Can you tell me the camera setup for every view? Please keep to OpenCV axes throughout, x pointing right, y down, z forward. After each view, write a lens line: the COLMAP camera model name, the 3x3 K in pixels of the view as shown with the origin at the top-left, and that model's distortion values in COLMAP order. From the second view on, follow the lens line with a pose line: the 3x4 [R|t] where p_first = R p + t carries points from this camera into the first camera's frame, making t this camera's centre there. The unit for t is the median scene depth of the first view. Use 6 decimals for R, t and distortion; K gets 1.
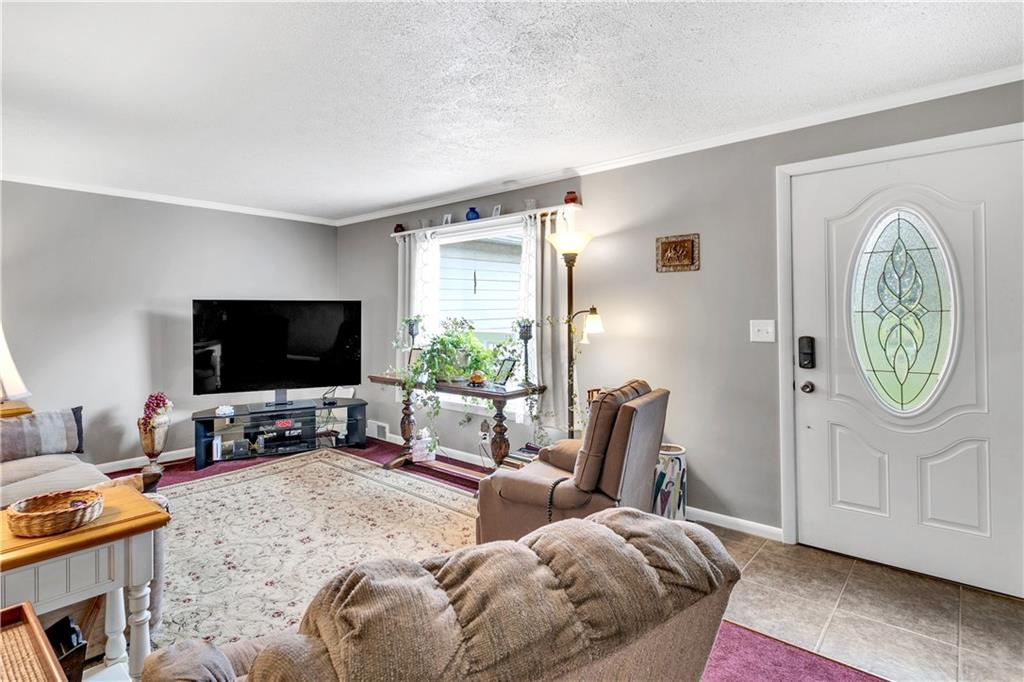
lens RADIAL K [[527.4, 0, 511.4], [0, 527.4, 309.8], [0, 0, 1]] dist [-0.003394, 0.000067]
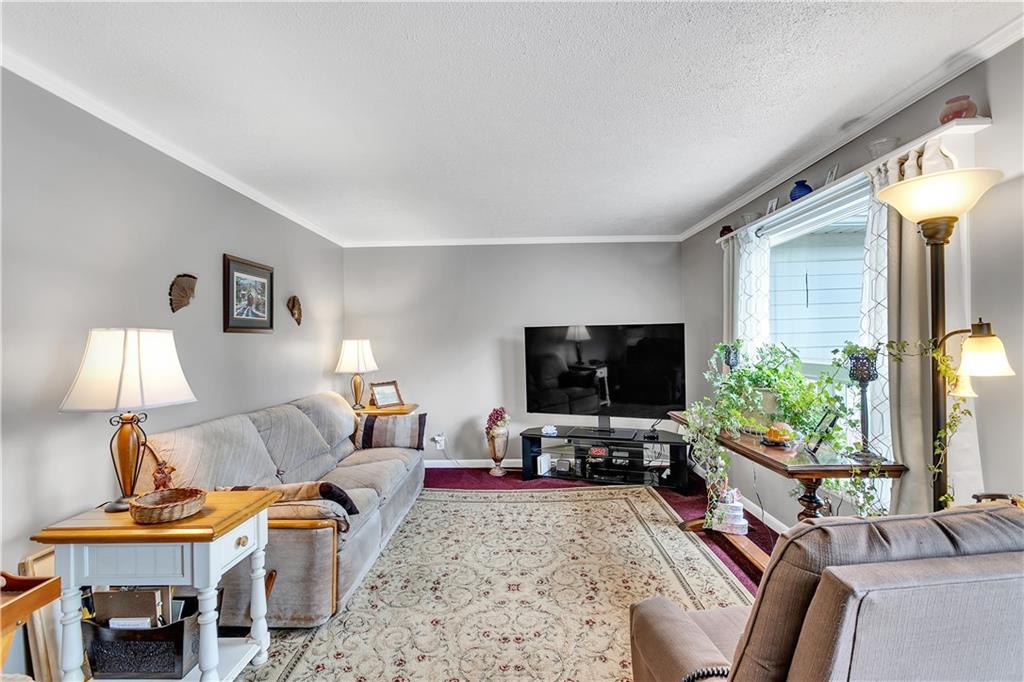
lens RADIAL K [[493.5, 0, 512.0], [0, 493.5, 341.0], [0, 0, 1]] dist [0.001498, 0.001826]
pose [[0.629591, -0.003681, -0.776918, 0.198235], [0.015234, 0.999855, 0.007609, 0.001700], [0.776778, -0.016626, 0.629556, 0.331262]]
